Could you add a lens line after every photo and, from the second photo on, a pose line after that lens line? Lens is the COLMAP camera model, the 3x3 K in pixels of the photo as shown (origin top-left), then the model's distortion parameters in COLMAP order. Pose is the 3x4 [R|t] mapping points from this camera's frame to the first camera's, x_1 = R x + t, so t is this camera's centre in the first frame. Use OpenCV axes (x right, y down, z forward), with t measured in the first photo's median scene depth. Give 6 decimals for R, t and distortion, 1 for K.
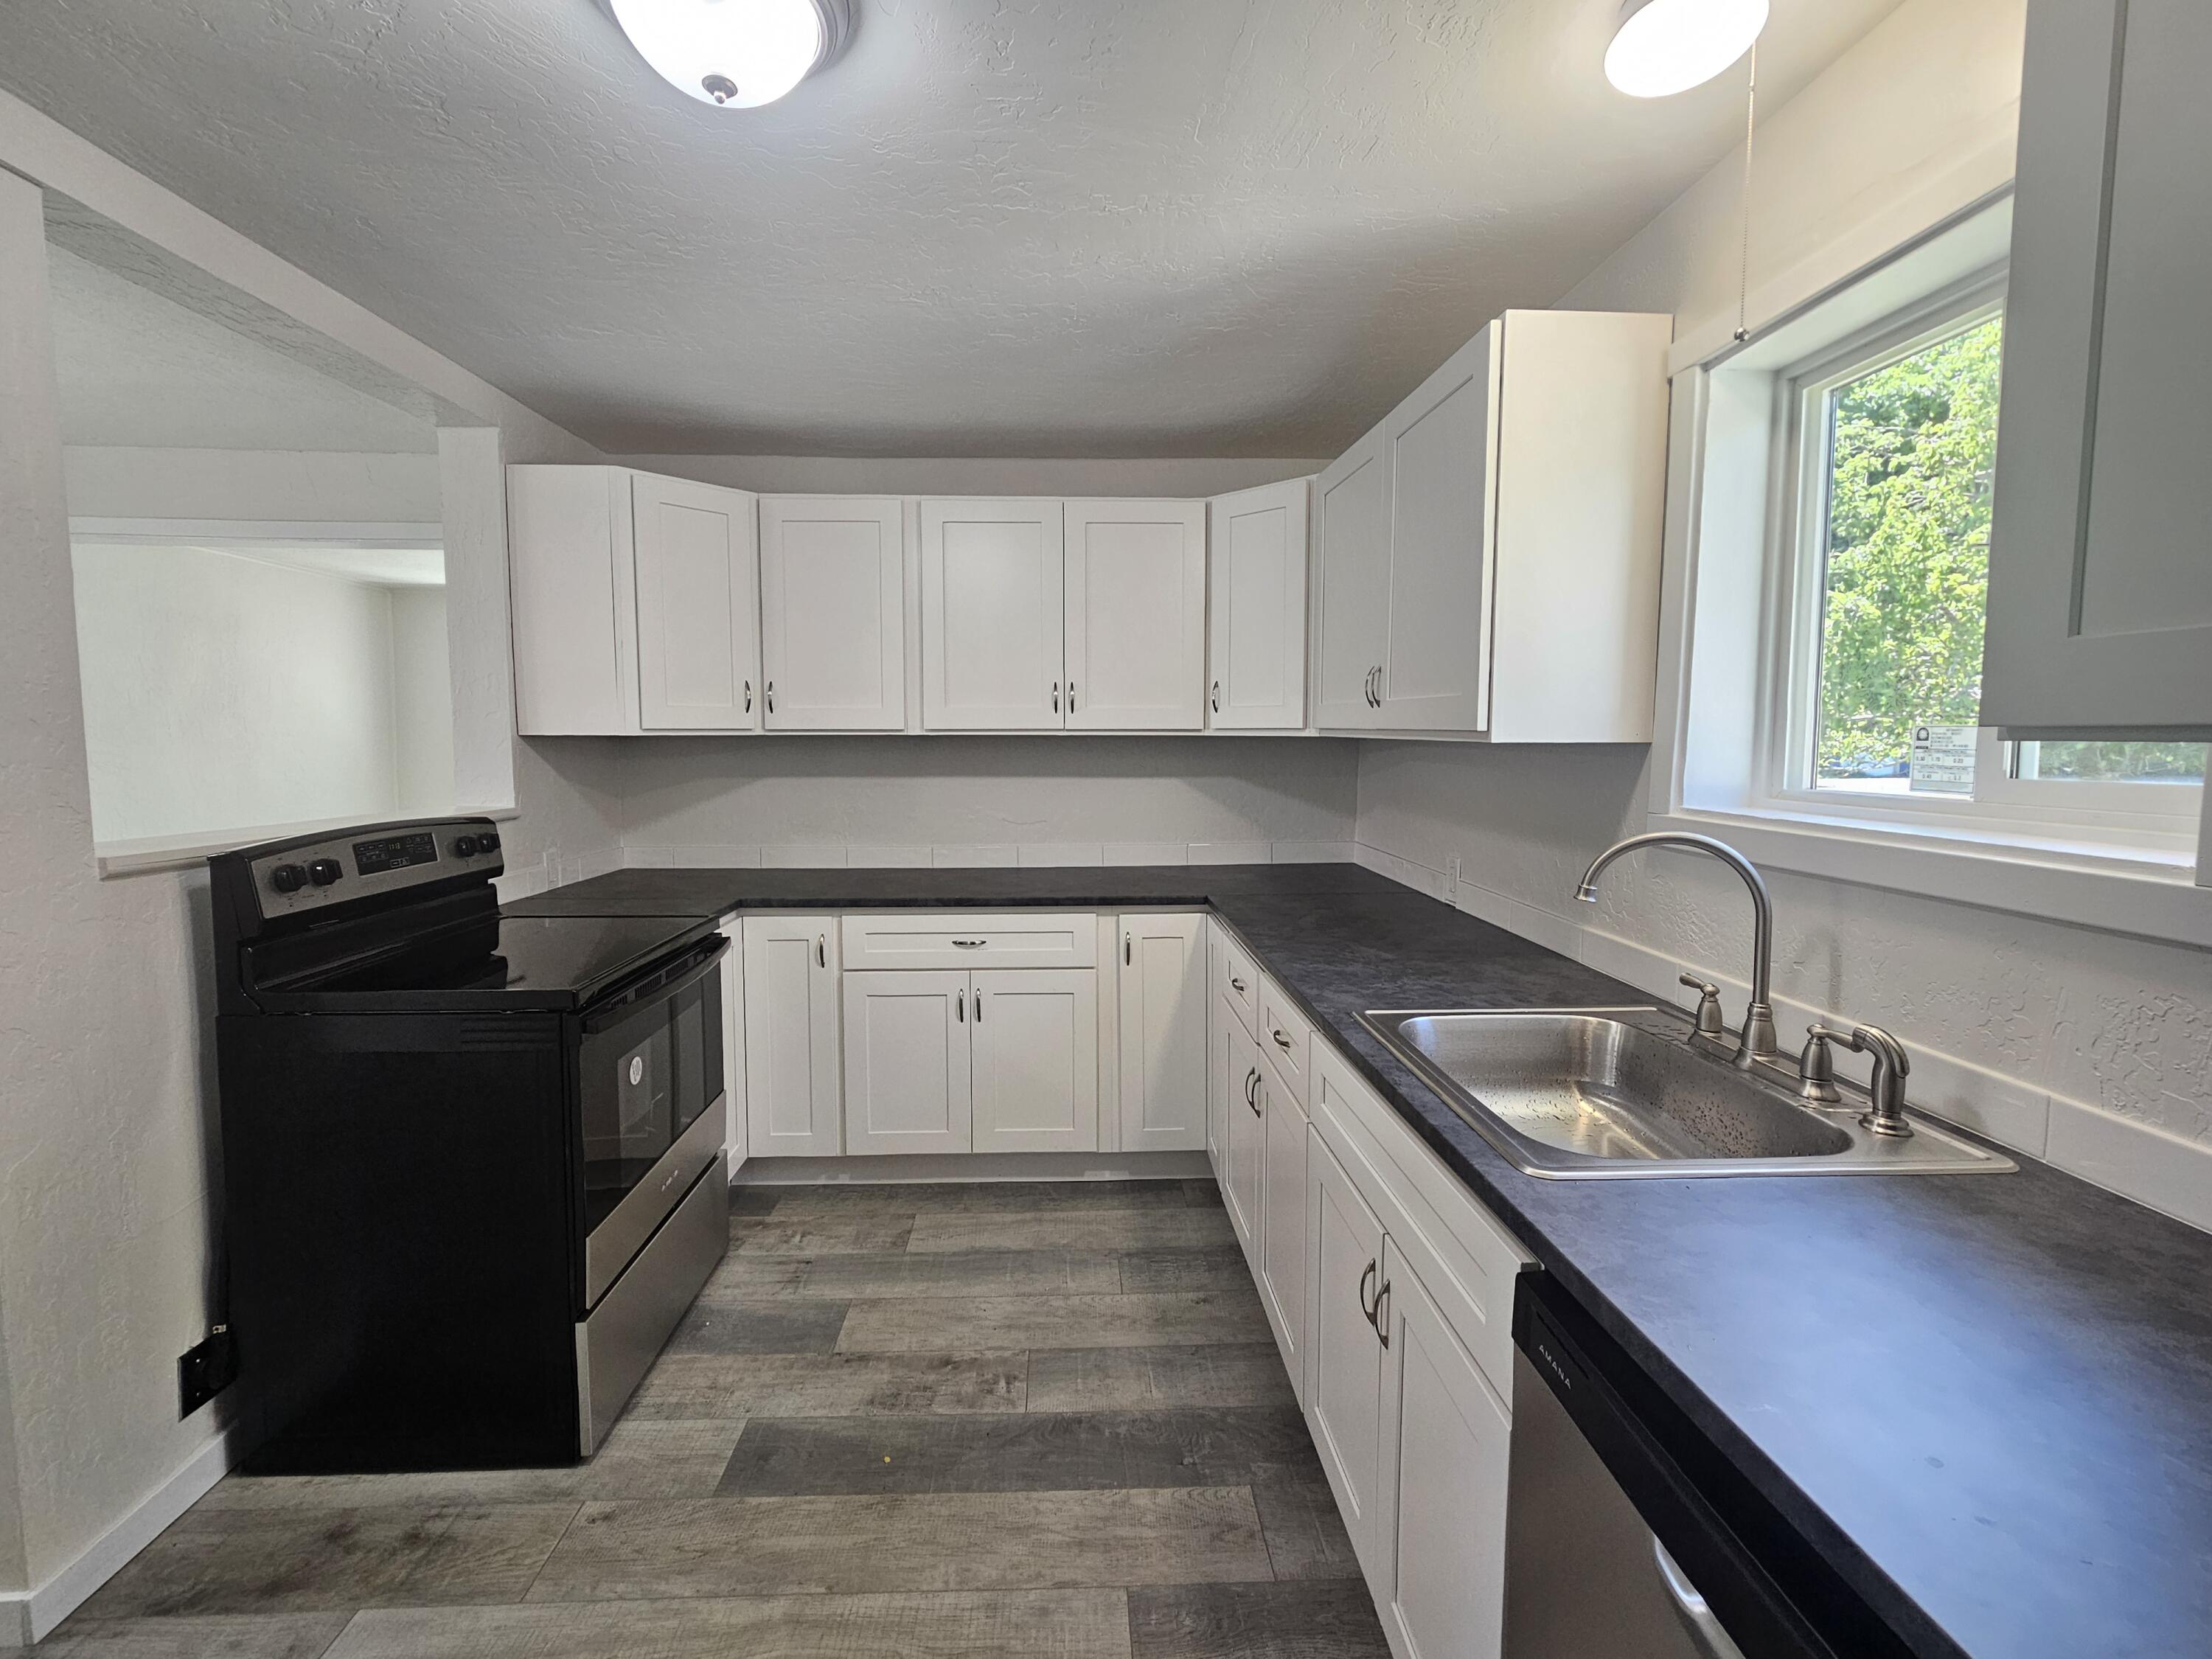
lens RADIAL K [[945.7, 0, 1094.5], [0, 945.7, 804.6], [0, 0, 1]] dist [0.000183, 0.000523]
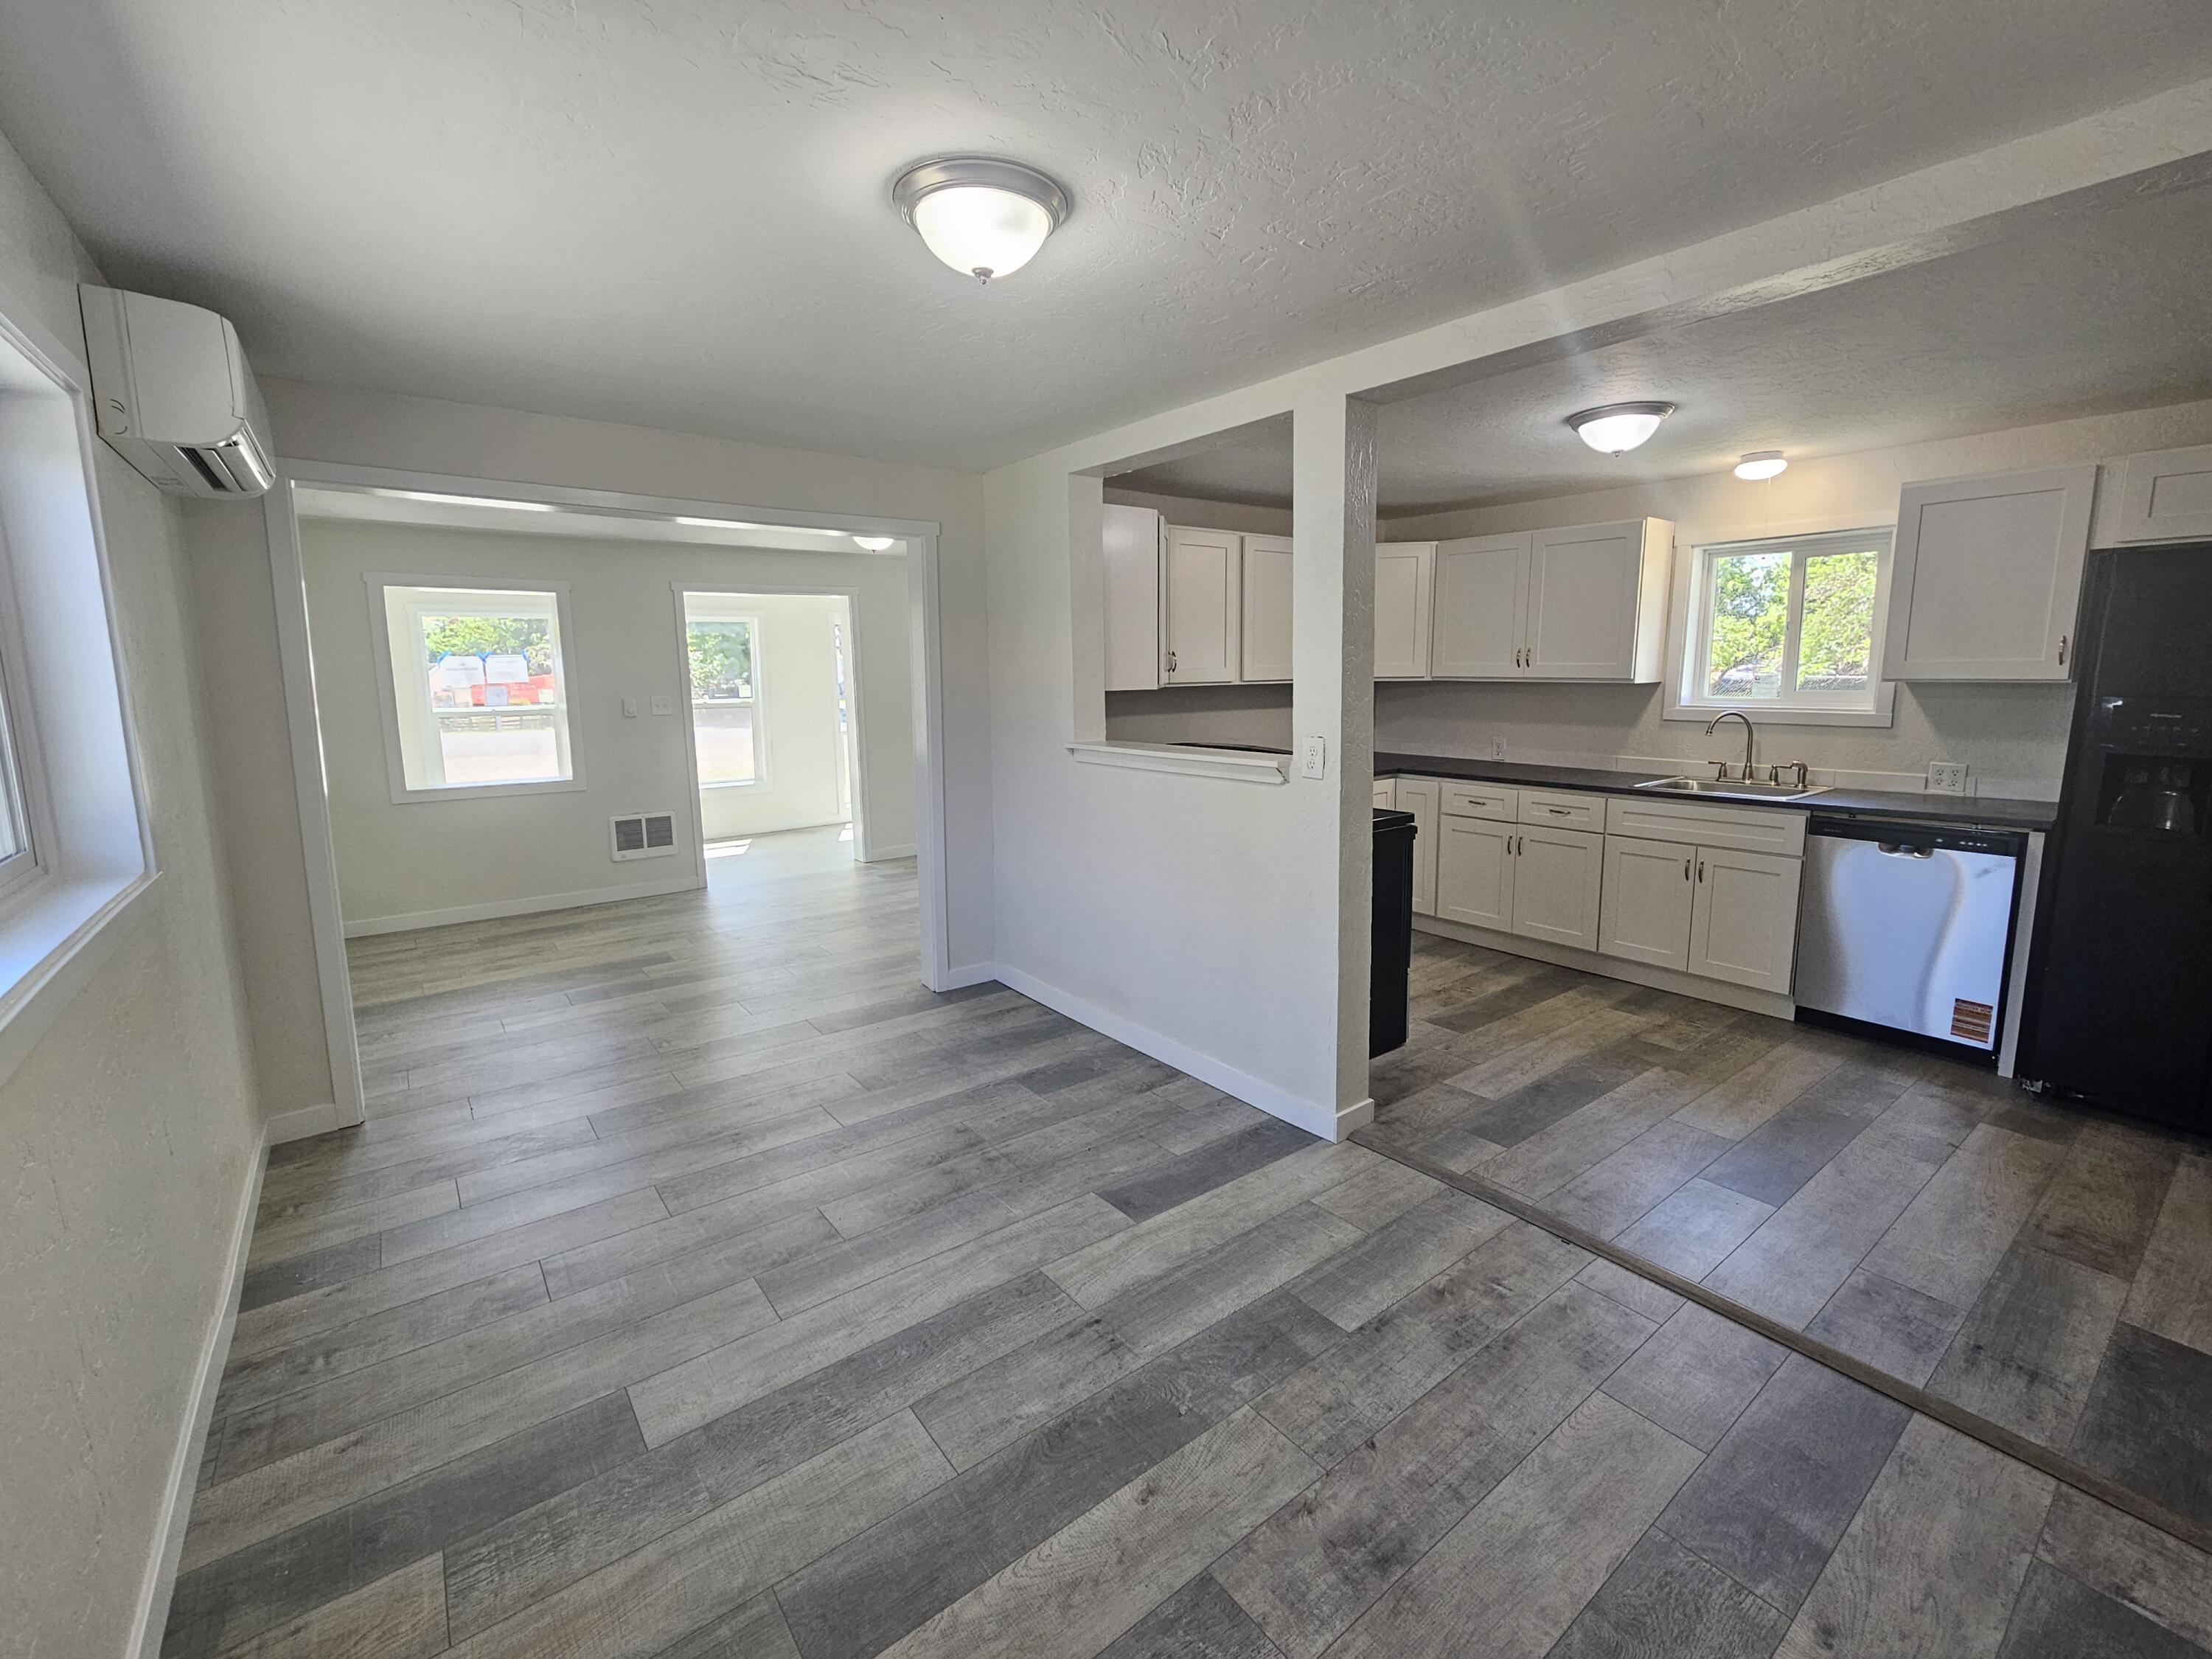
lens RADIAL K [[959.5, 0, 1128.0], [0, 959.5, 790.3], [0, 0, 1]] dist [0.011404, 0.000006]
pose [[0.800415, -0.073202, 0.594960, -1.668083], [0.049470, 0.997197, 0.056138, 0.009610], [-0.597401, -0.015501, 0.801793, -0.216557]]
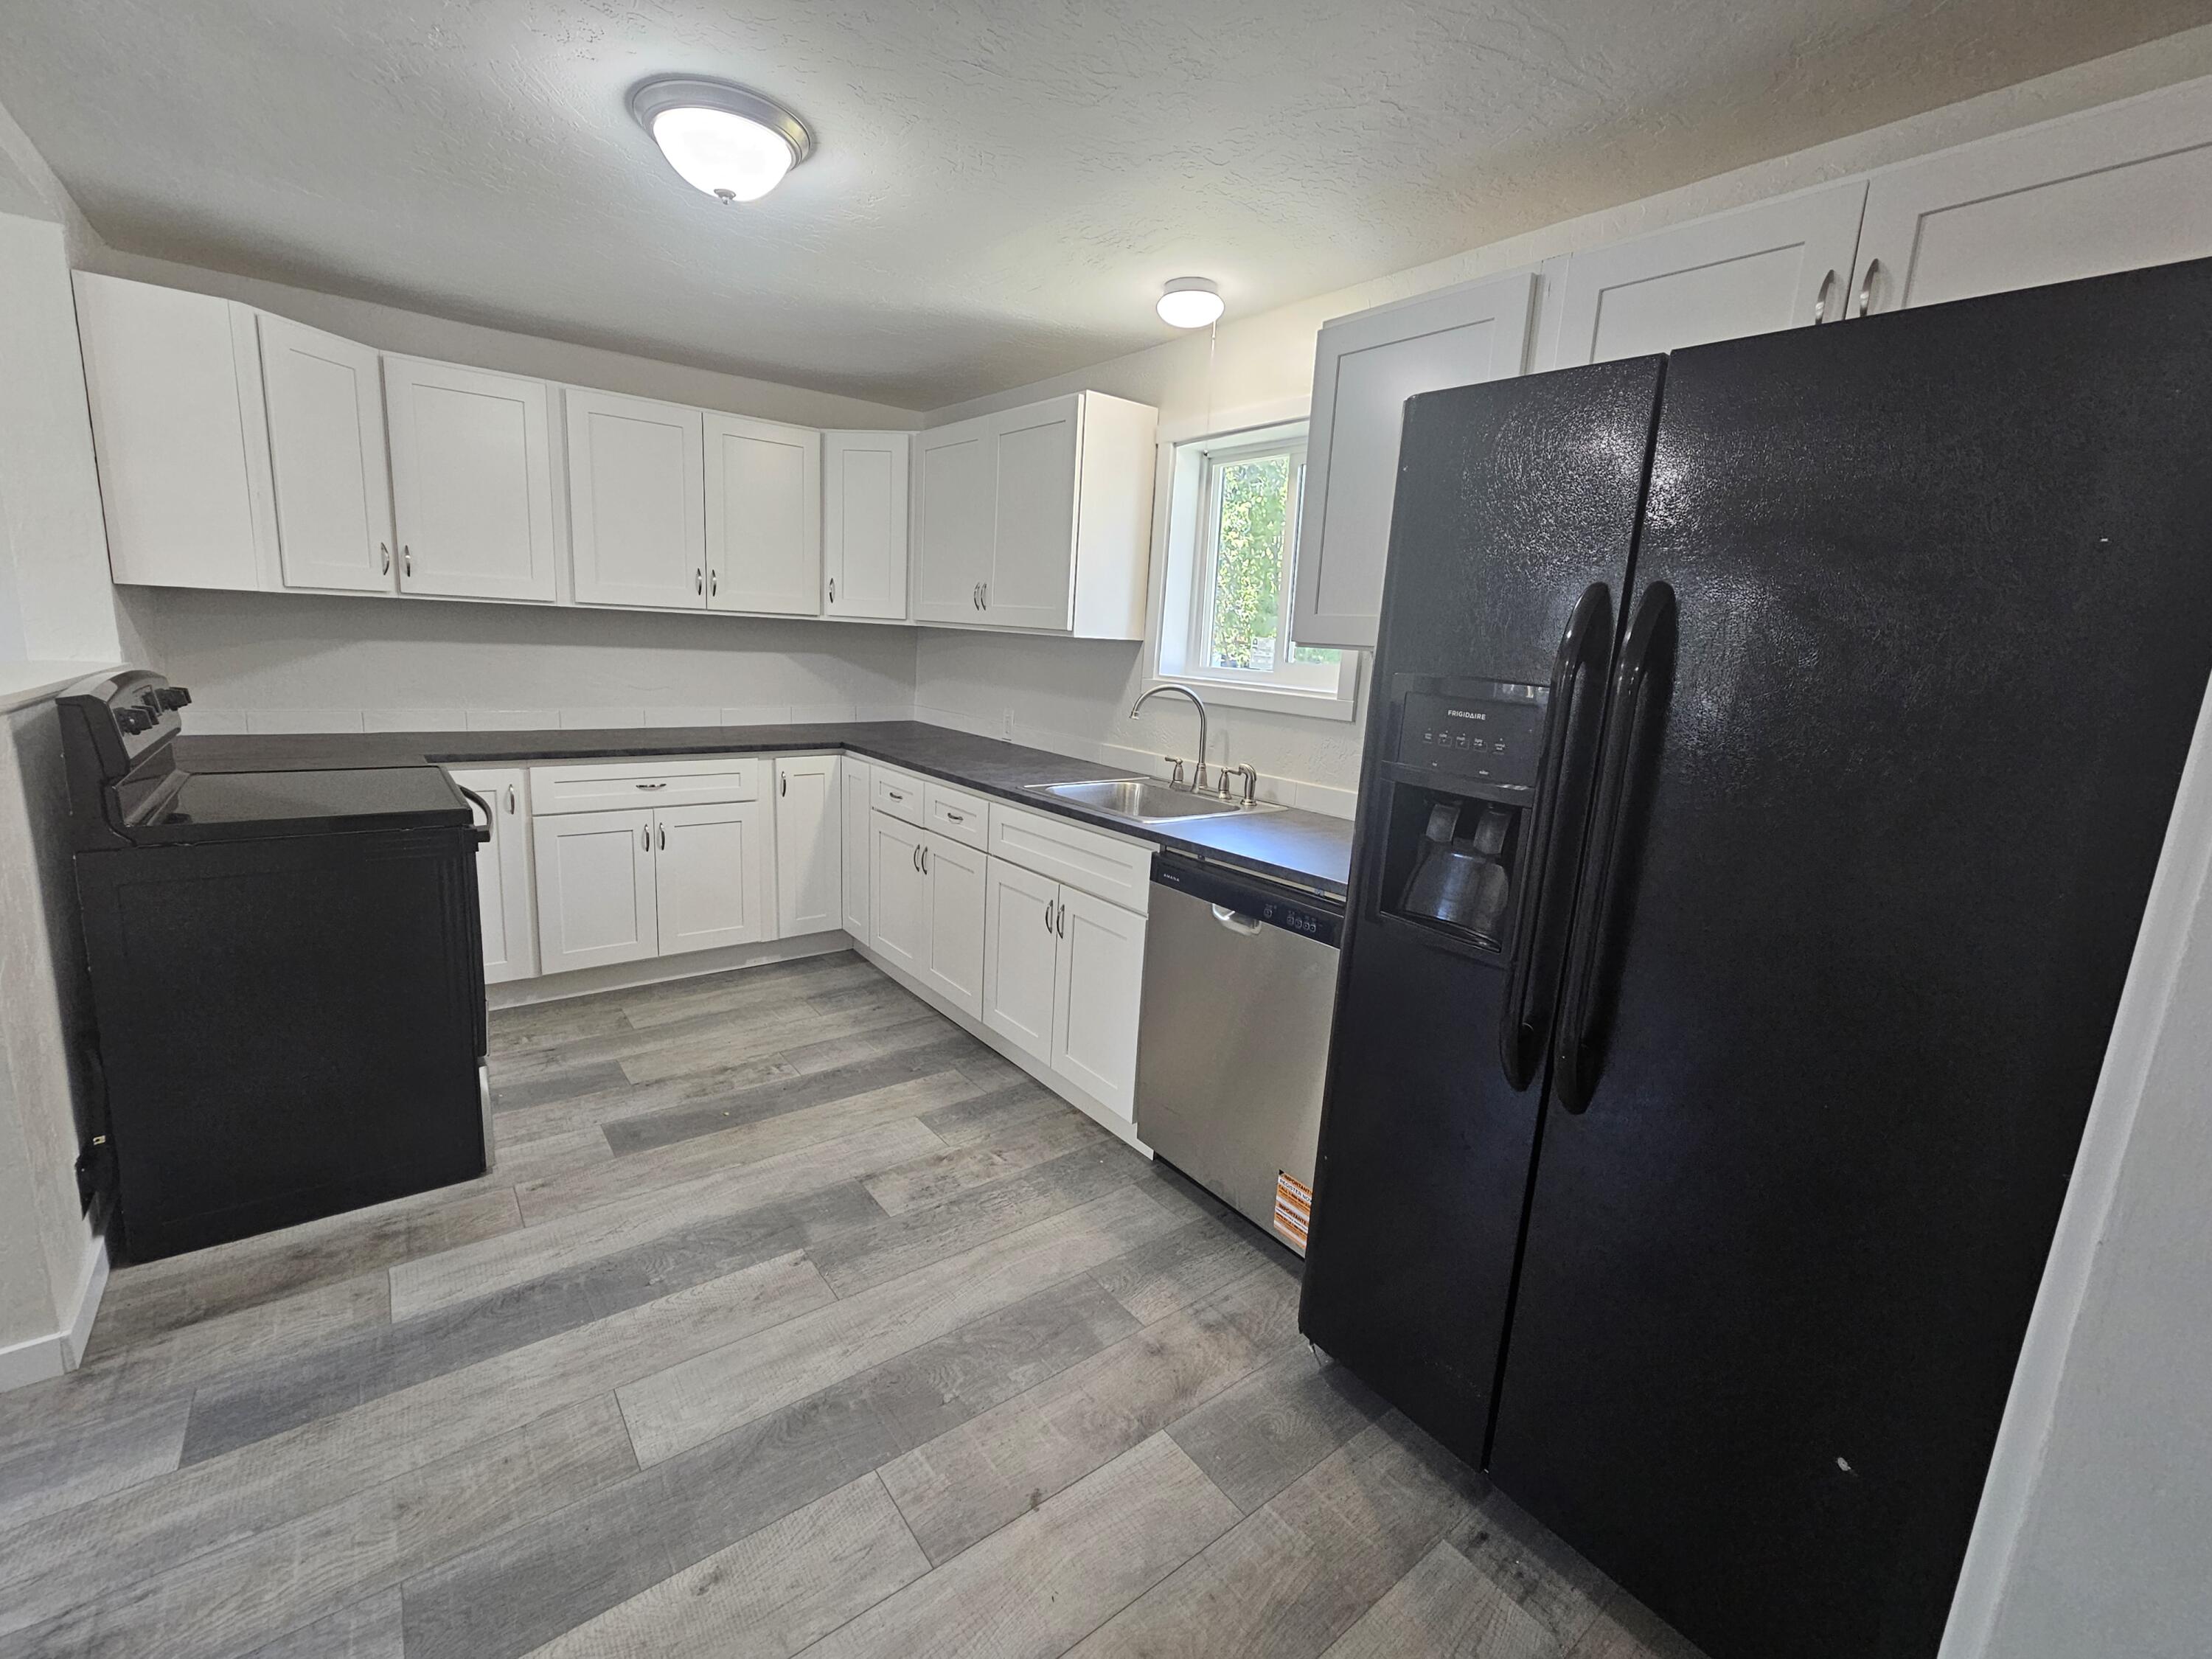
lens RADIAL K [[945.7, 0, 1094.5], [0, 945.7, 804.6], [0, 0, 1]] dist [0.000183, 0.000523]
pose [[0.814907, -0.063388, 0.576116, -0.438767], [-0.007601, 0.992747, 0.119980, 0.024629], [-0.579542, -0.102151, 0.808515, -0.365837]]
